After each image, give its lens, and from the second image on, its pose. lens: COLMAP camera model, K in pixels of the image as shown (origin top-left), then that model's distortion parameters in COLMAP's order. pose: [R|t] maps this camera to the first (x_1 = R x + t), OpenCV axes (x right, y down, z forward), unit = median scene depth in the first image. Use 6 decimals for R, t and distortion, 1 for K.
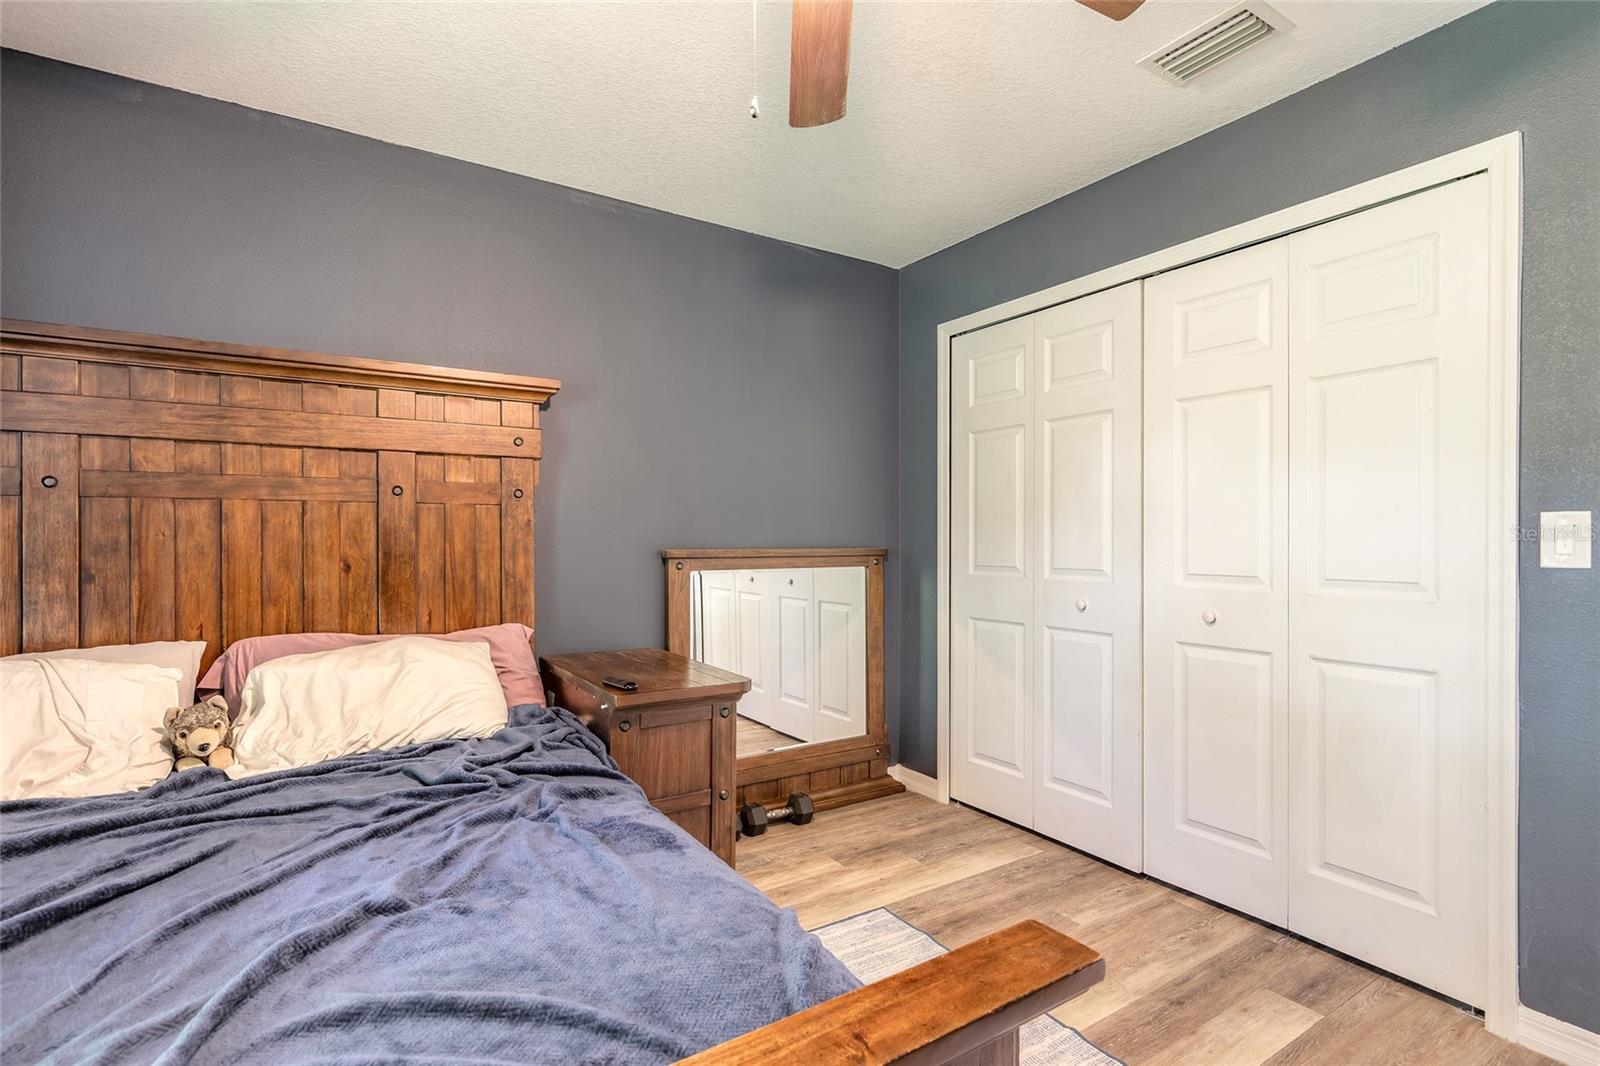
lens RADIAL K [[746.2, 0, 795.9], [0, 746.2, 531.4], [0, 0, 1]] dist [-0.000813, -0.001694]
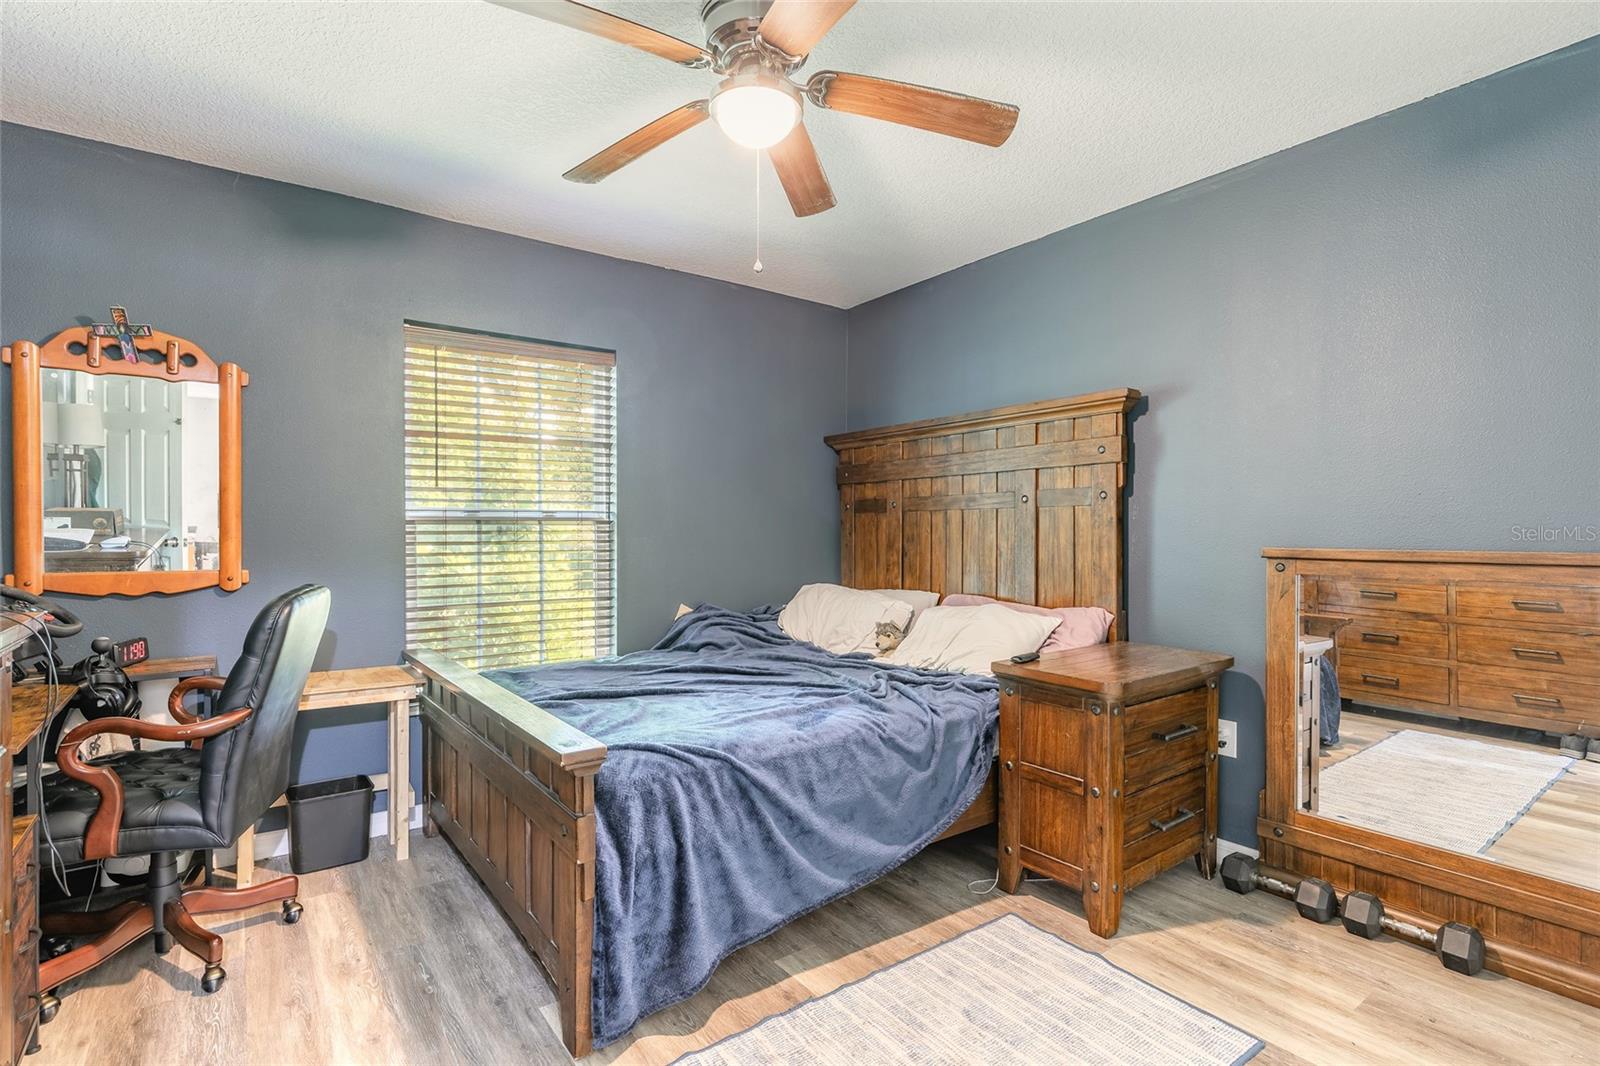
lens RADIAL K [[746.2, 0, 796.0], [0, 746.2, 538.3], [0, 0, 1]] dist [-0.000813, -0.001694]
pose [[0.082020, 0.007518, -0.996602, 0.750208], [0.008582, 0.999929, 0.008249, 0.002796], [0.996594, -0.009230, 0.081950, 0.458250]]
